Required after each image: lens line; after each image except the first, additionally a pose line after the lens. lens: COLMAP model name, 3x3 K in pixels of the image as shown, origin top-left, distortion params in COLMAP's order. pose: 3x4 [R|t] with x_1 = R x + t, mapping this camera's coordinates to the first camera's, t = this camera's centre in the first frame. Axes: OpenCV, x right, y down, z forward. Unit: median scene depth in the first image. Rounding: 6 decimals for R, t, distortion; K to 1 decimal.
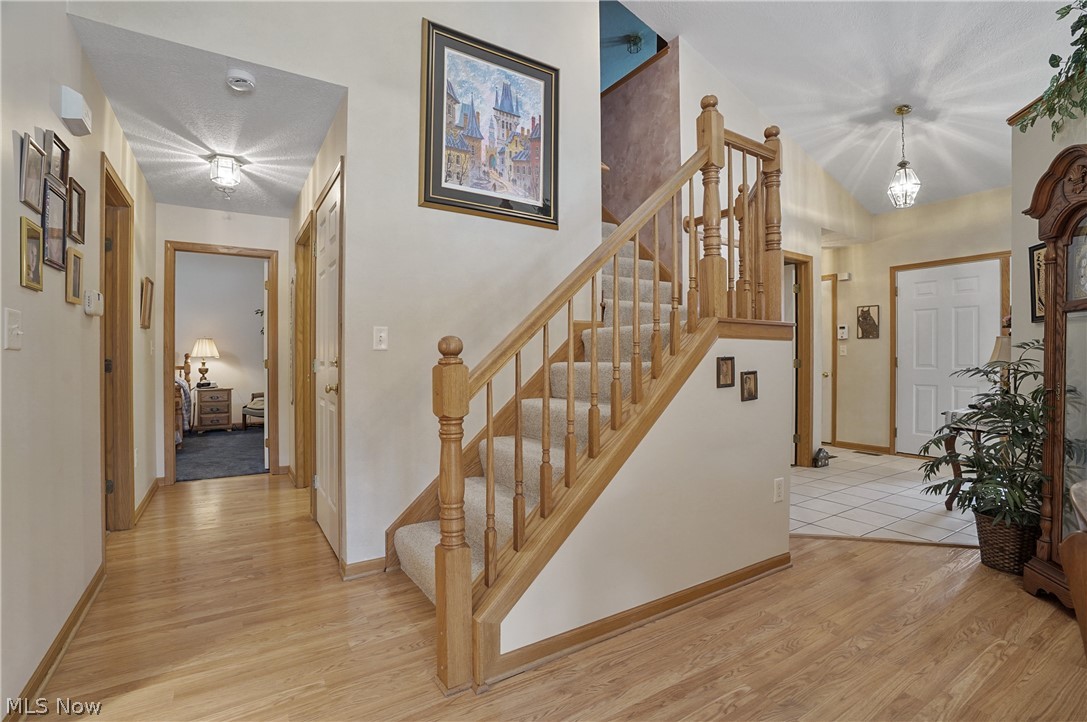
lens RADIAL K [[500.1, 0, 549.7], [0, 500.1, 362.3], [0, 0, 1]] dist [-0.037025, 0.007271]
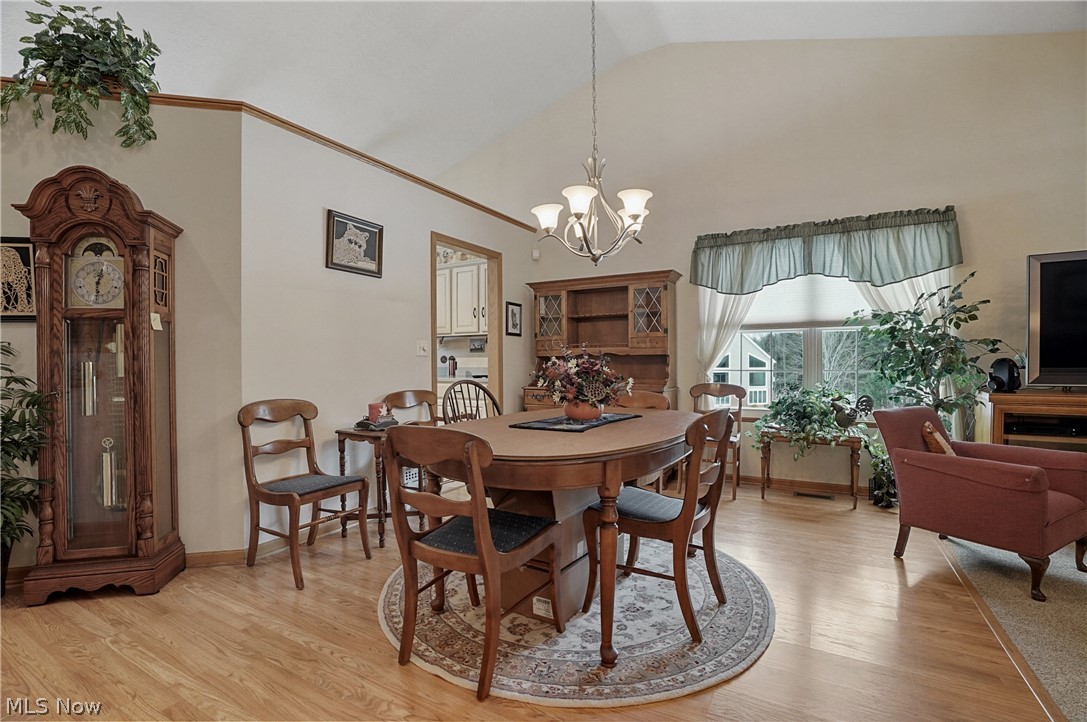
lens RADIAL K [[500.1, 0, 538.1], [0, 500.1, 360.7], [0, 0, 1]] dist [-0.037025, 0.007271]
pose [[-0.474535, 0.001930, 0.880234, -0.349336], [0.007791, 0.999968, 0.002008, -0.004861], [-0.880202, 0.007811, -0.474535, 0.601948]]
